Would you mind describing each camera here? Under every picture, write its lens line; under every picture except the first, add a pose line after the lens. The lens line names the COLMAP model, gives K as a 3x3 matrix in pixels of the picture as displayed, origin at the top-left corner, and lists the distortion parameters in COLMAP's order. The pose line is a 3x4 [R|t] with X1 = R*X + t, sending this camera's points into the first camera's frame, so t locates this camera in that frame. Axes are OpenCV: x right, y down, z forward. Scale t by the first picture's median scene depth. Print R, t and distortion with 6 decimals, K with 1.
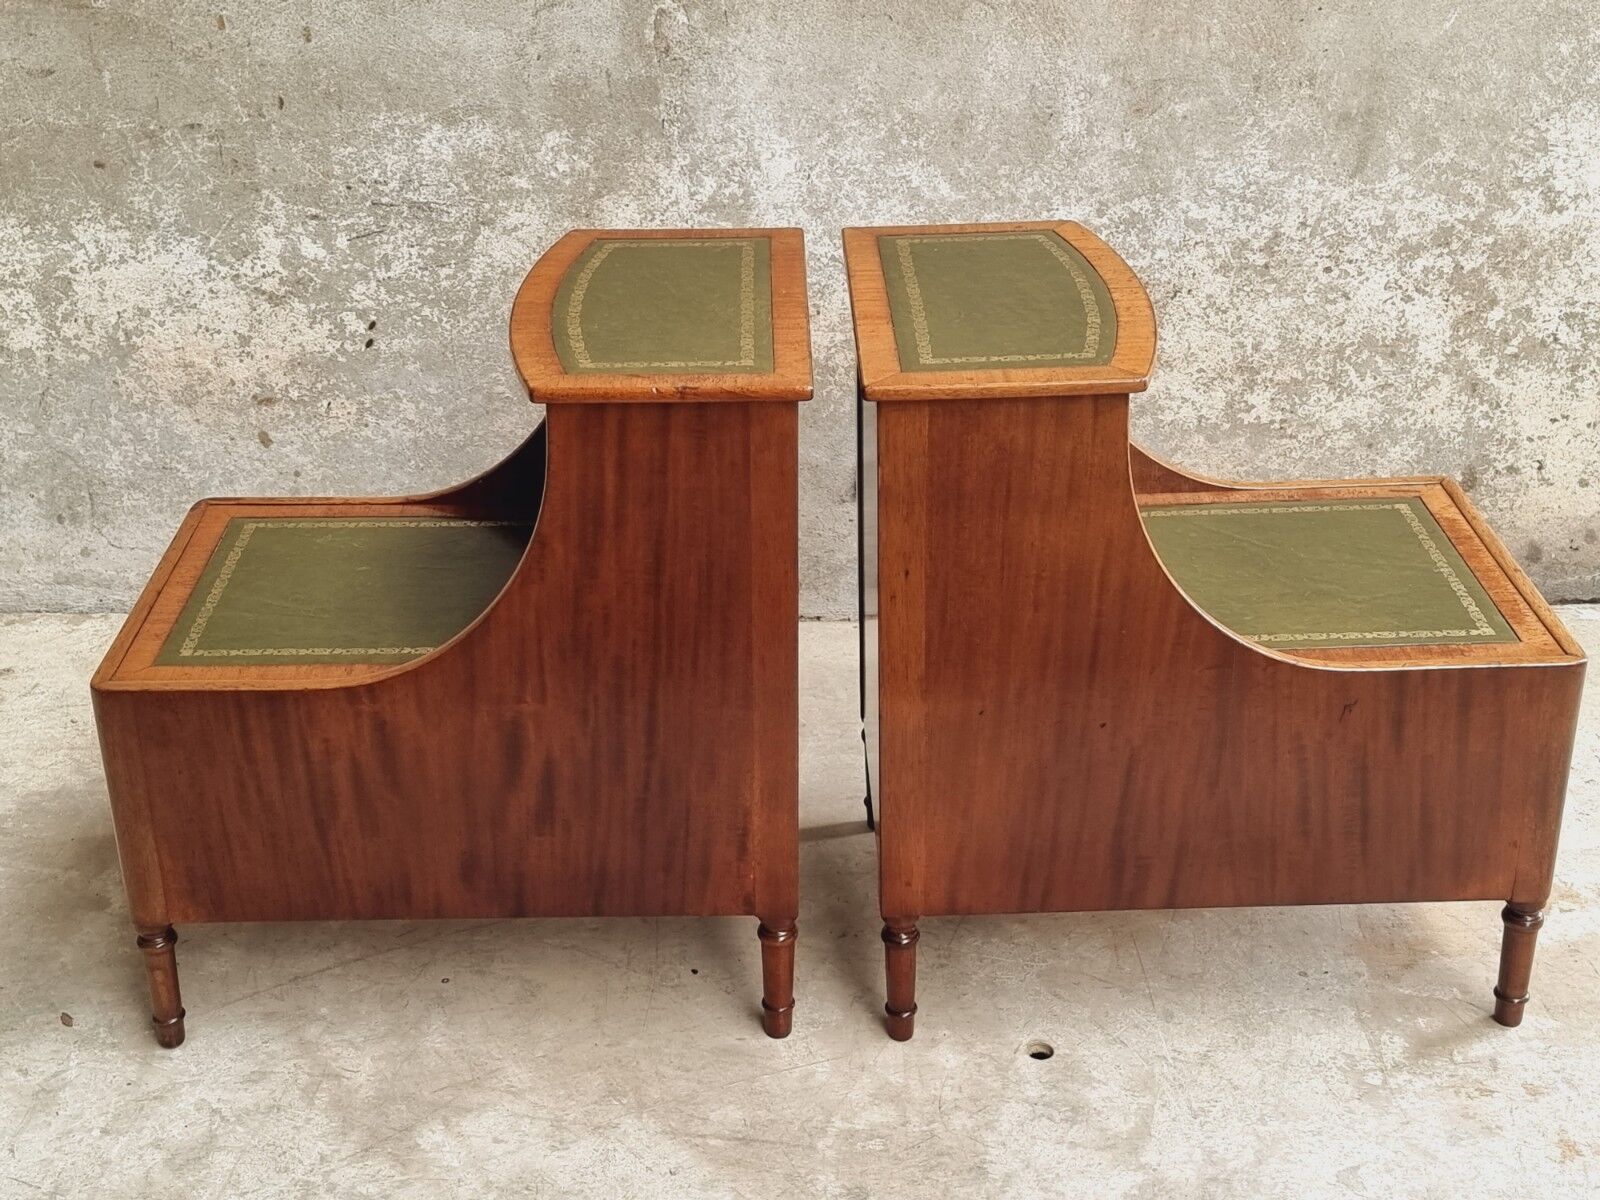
lens RADIAL K [[2148.6, 0, 789.5], [0, 2148.6, 601.7], [0, 0, 1]] dist [0.071886, 0.000000]
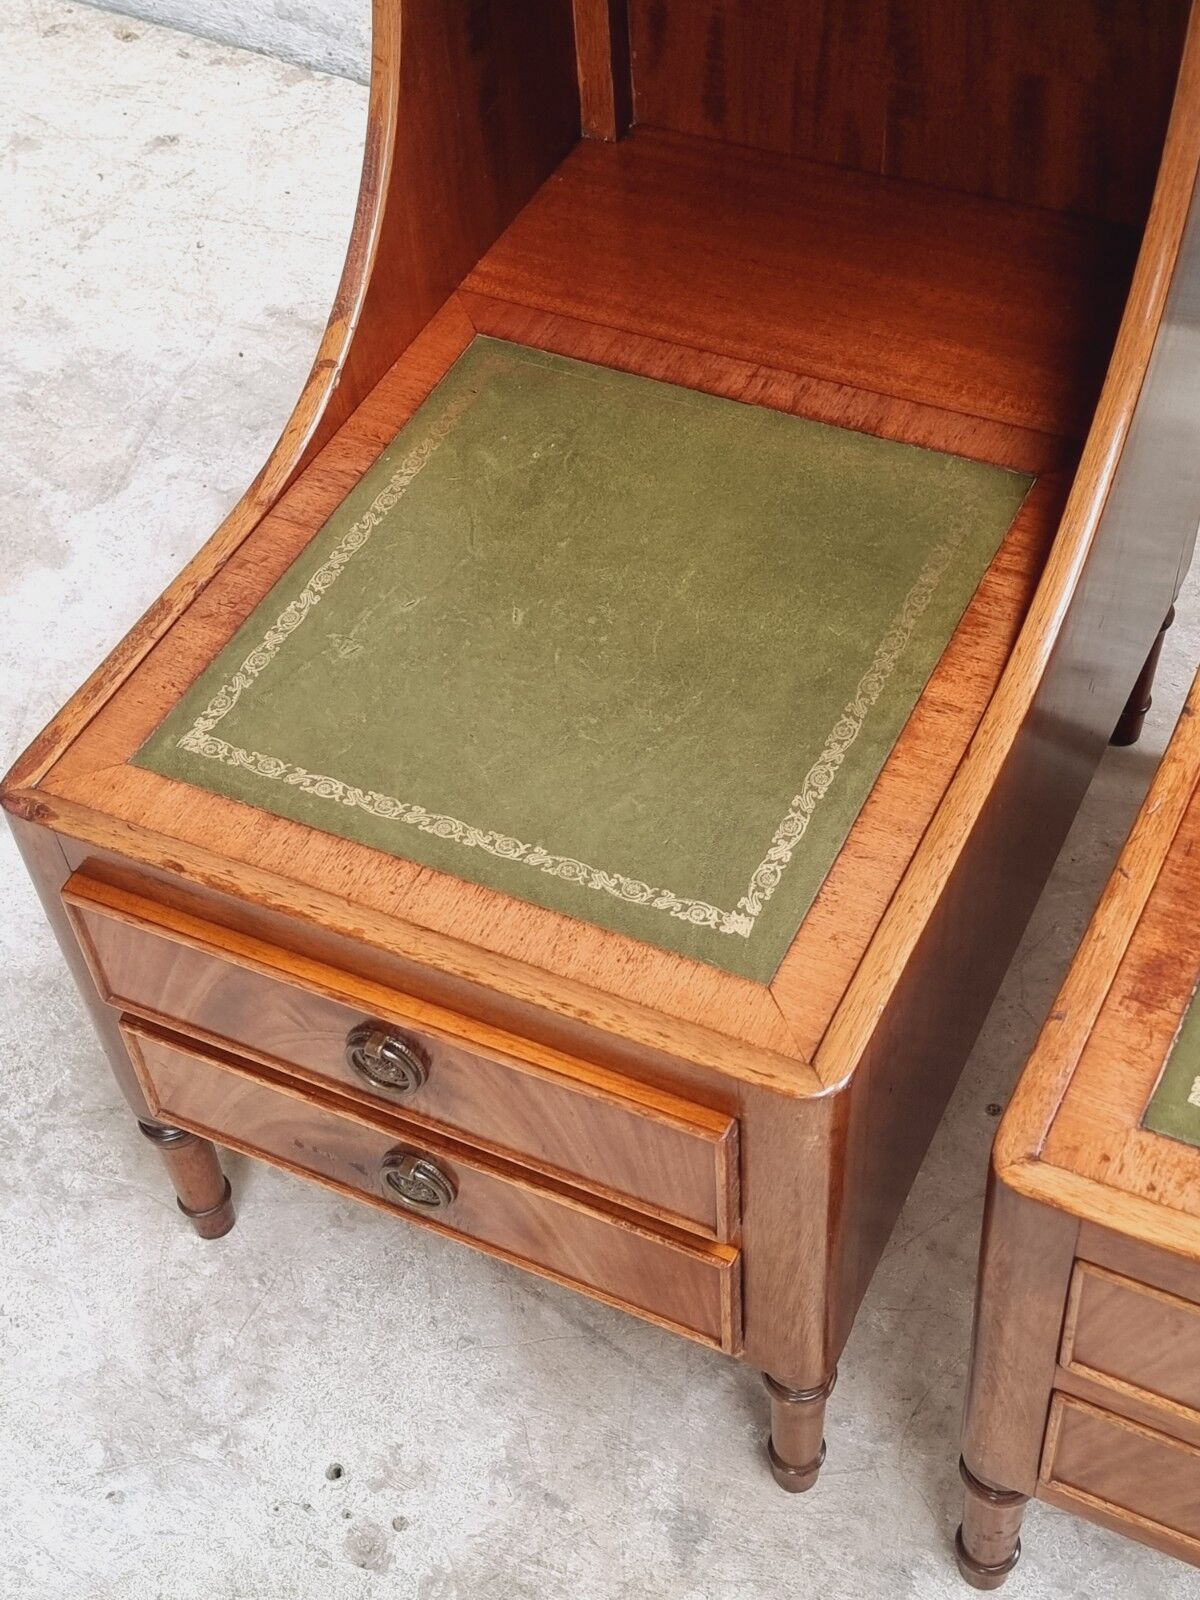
lens RADIAL K [[2148.6, 0, 593.7], [0, 2148.6, 802.7], [0, 0, 1]] dist [0.071886, 0.000000]
pose [[0.869153, 0.341497, -0.357706, 0.112692], [-0.169712, 0.885342, 0.432859, -0.117887], [0.464512, -0.315513, 0.827454, 0.396062]]
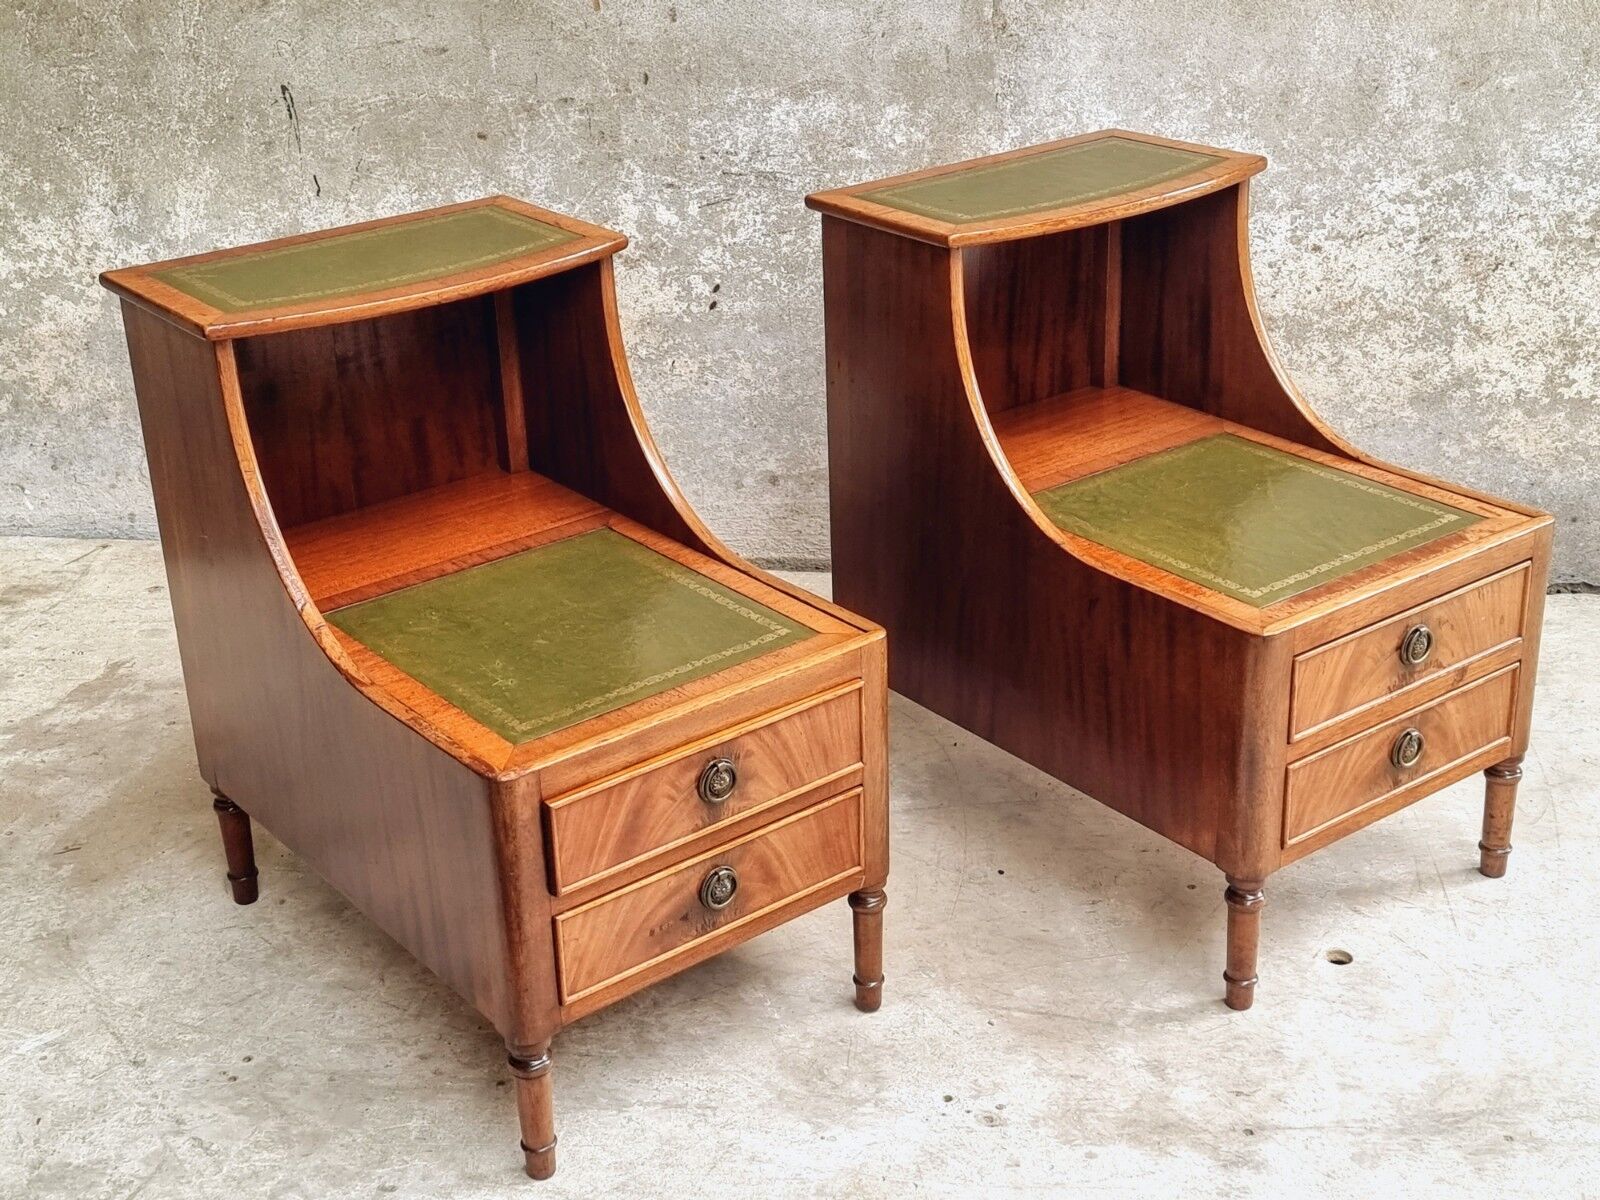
lens RADIAL K [[2148.6, 0, 779.9], [0, 2148.6, 599.2], [0, 0, 1]] dist [0.071886, 0.000000]
pose [[0.989739, 0.035192, -0.138487, -0.008506], [-0.041289, 0.998289, -0.041403, 0.071721], [0.136793, 0.046696, 0.989498, -0.051057]]
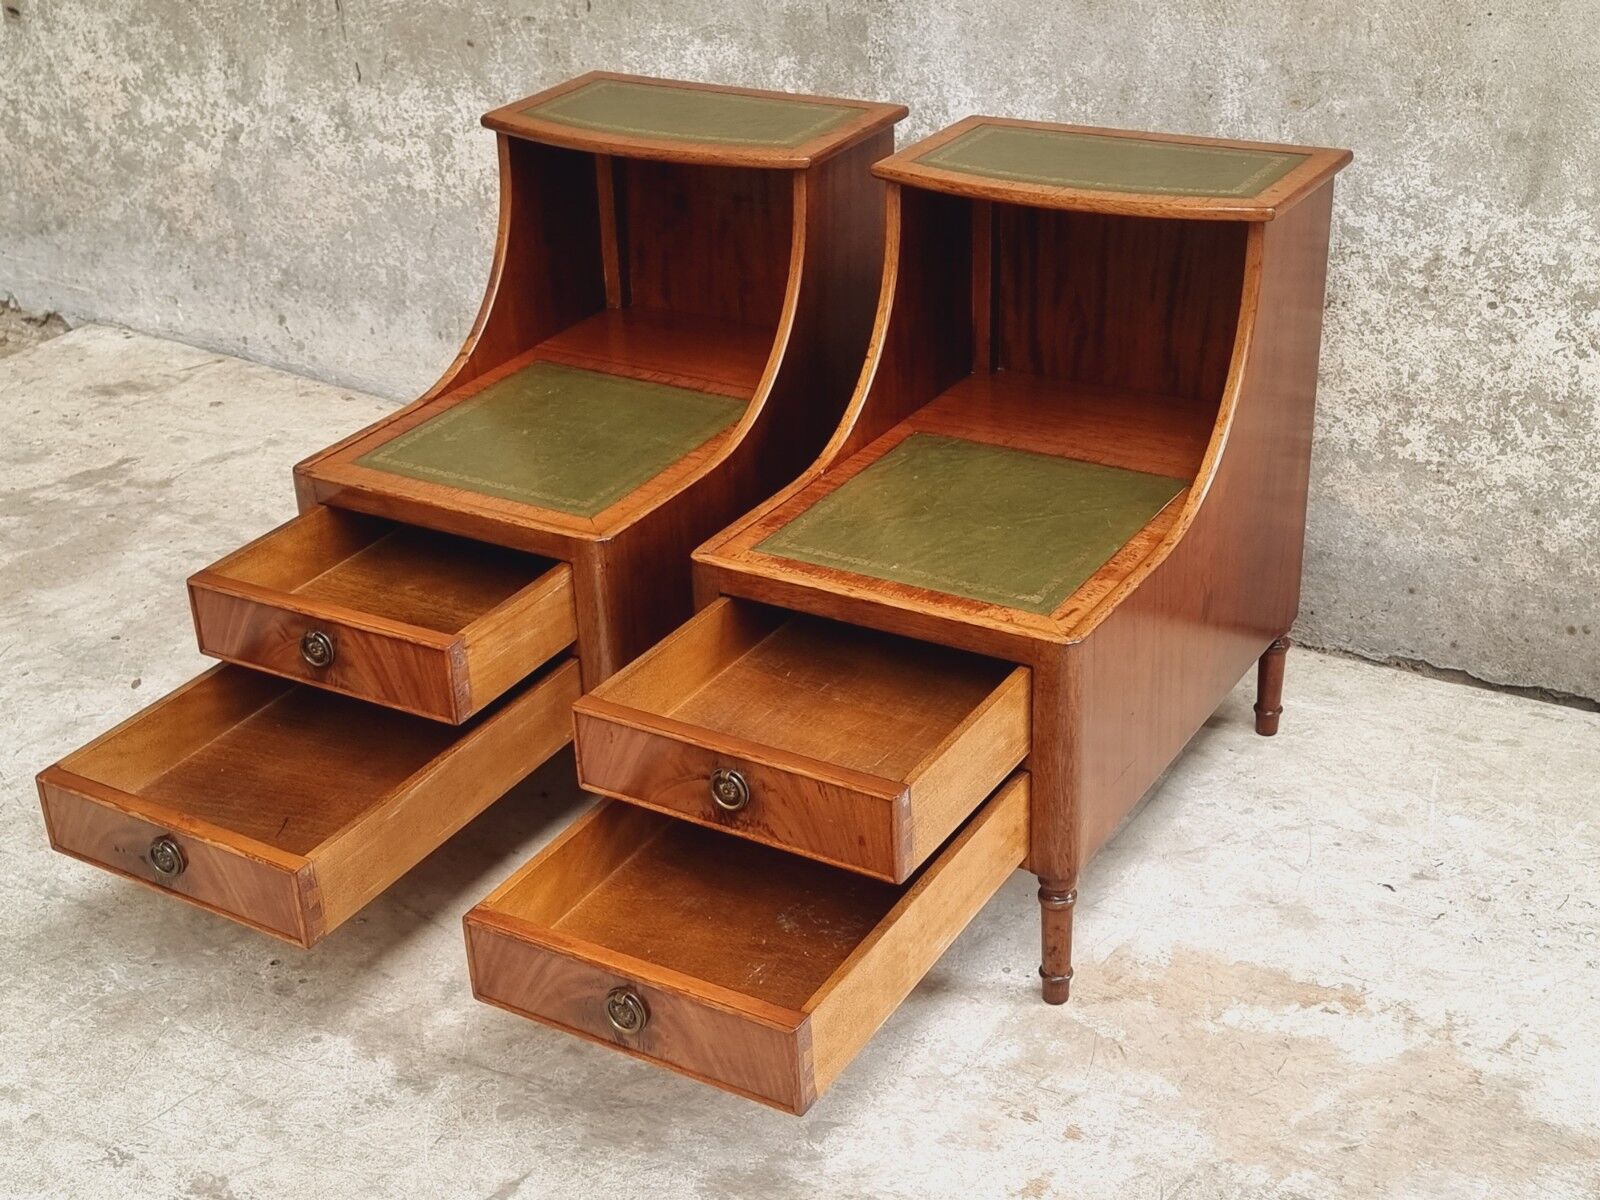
lens RADIAL K [[2148.6, 0, 776.1], [0, 2148.6, 611.0], [0, 0, 1]] dist [0.071886, 0.000000]
pose [[0.823976, 0.243059, -0.511846, 0.507941], [-0.231977, 0.968855, 0.086637, -0.039643], [0.516962, 0.047350, 0.854698, 0.077953]]
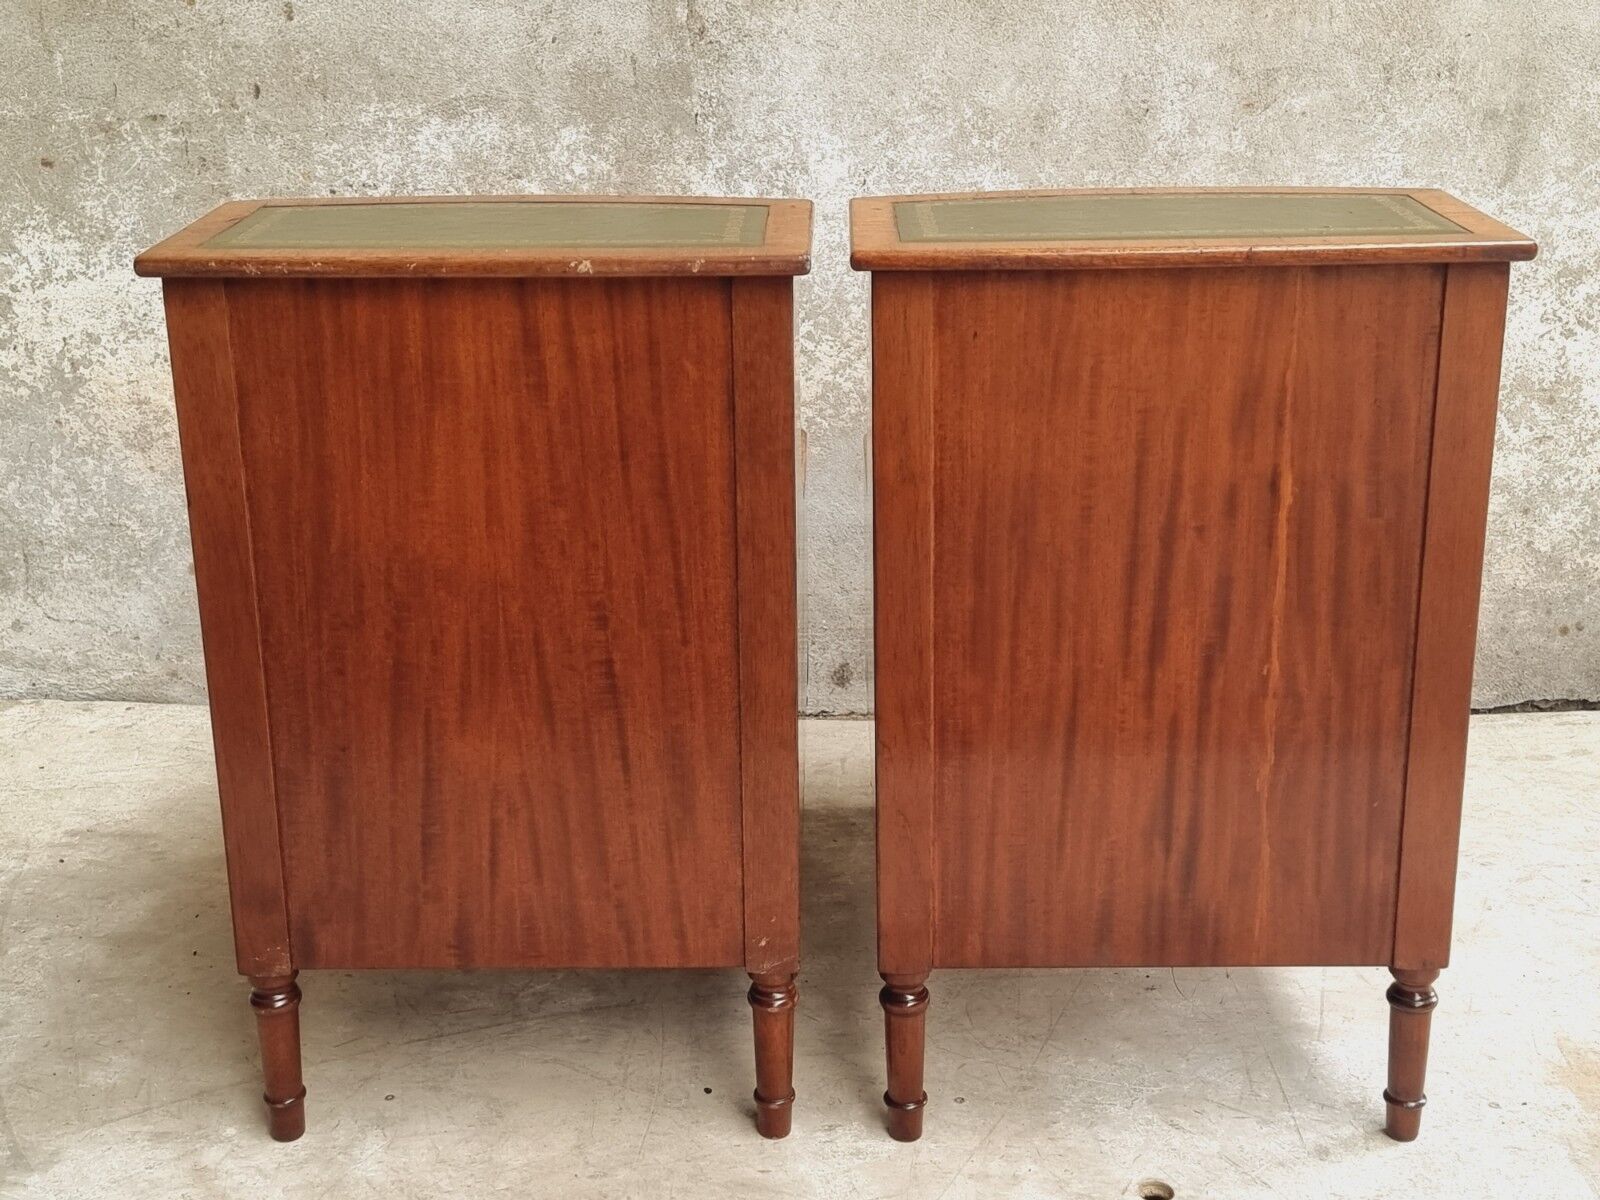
lens RADIAL K [[2148.6, 0, 802.1], [0, 2148.6, 596.0], [0, 0, 1]] dist [0.071886, 0.000000]
pose [[0.999696, 0.009499, -0.022732, 0.005223], [-0.012359, 0.991540, -0.129210, 0.078360], [0.021312, 0.129451, 0.991357, 0.166446]]
